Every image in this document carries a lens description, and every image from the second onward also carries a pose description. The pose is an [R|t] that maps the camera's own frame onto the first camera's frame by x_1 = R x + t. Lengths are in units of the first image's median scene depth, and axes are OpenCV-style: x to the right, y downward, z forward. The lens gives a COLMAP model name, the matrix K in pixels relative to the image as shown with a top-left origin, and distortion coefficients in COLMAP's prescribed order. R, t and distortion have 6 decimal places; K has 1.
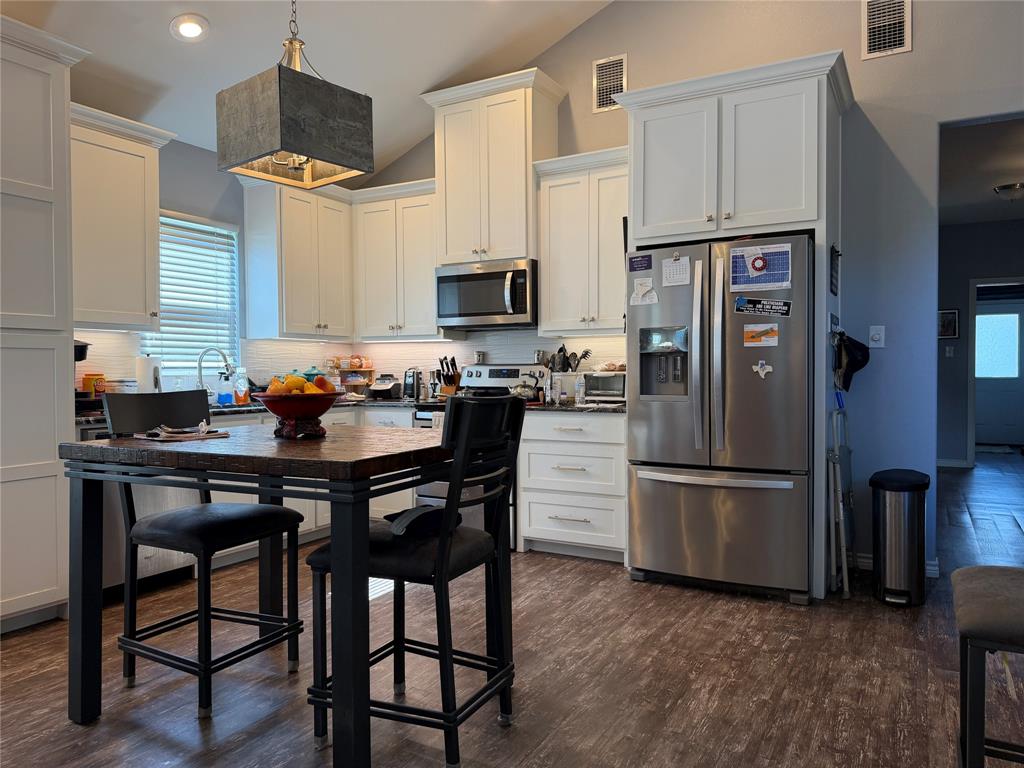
lens RADIAL K [[717.2, 0, 512.0], [0, 717.2, 384.0], [0, 0, 1]] dist [0.054400, -0.069106]
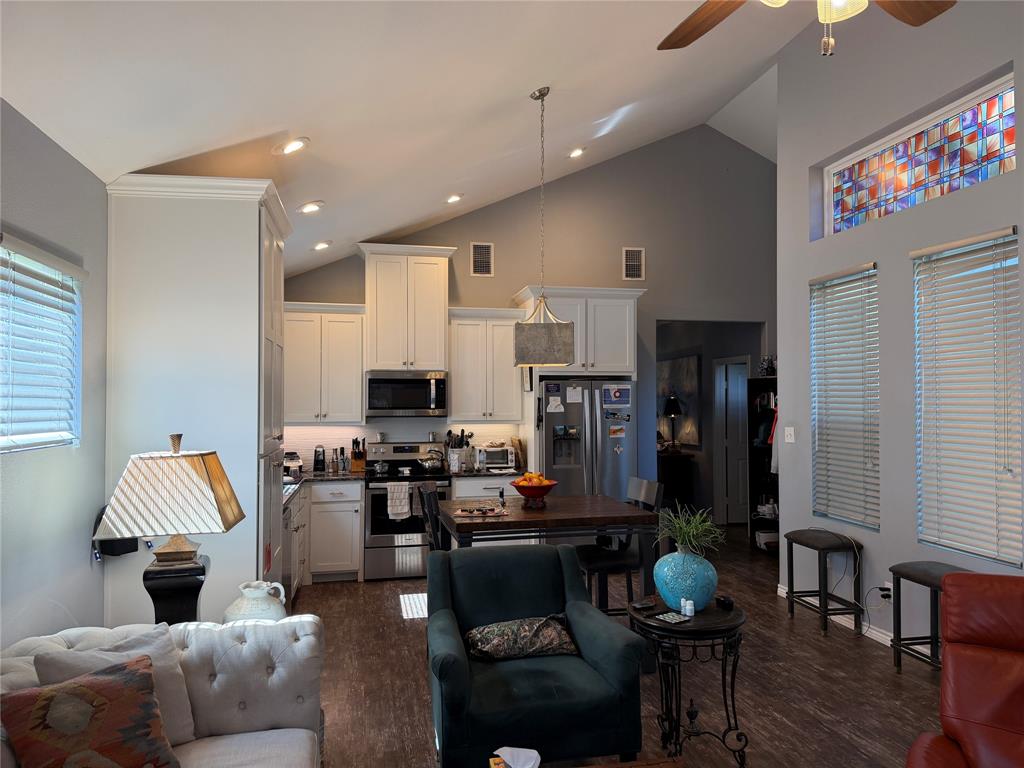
lens RADIAL K [[720.9, 0, 512.0], [0, 720.9, 384.0], [0, 0, 1]] dist [0.055444, -0.082192]
pose [[0.753493, 0.018862, 0.657186, -1.075299], [0.011375, 0.999065, -0.041717, -0.112163], [-0.657358, 0.038909, 0.752573, -0.242422]]
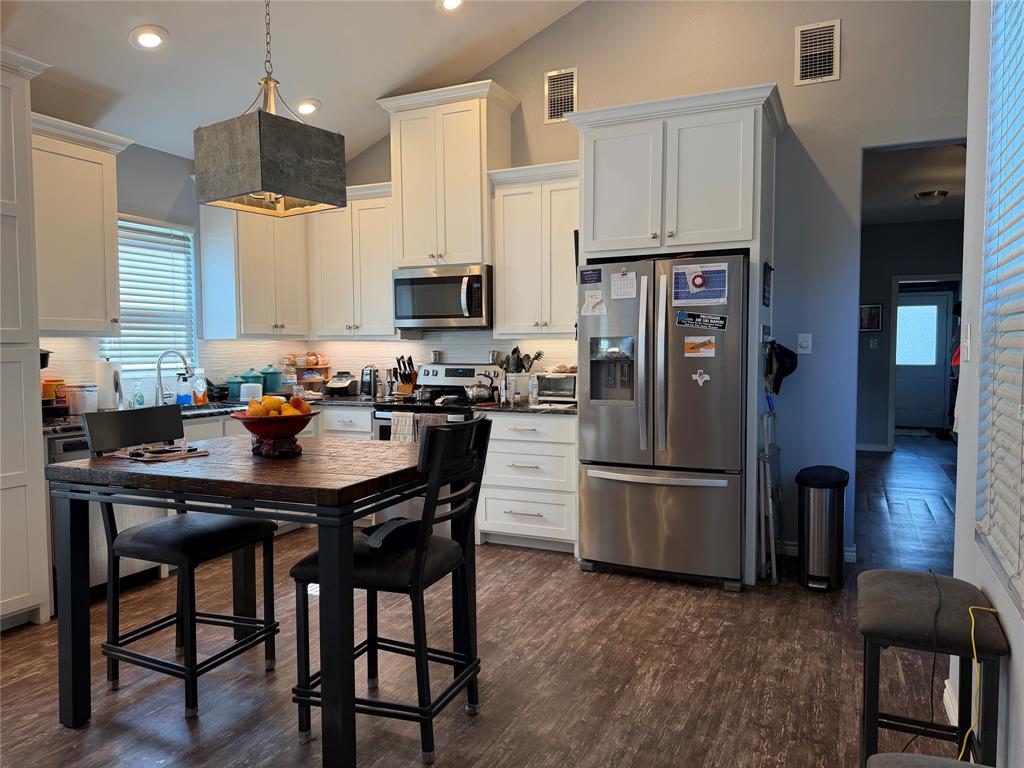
lens RADIAL K [[717.2, 0, 512.0], [0, 717.2, 384.0], [0, 0, 1]] dist [0.054400, -0.069106]
pose [[0.997133, -0.003046, 0.075606, -0.019835], [0.000652, 0.999498, 0.031672, -0.043956], [-0.075664, -0.031532, 0.996635, -0.059590]]
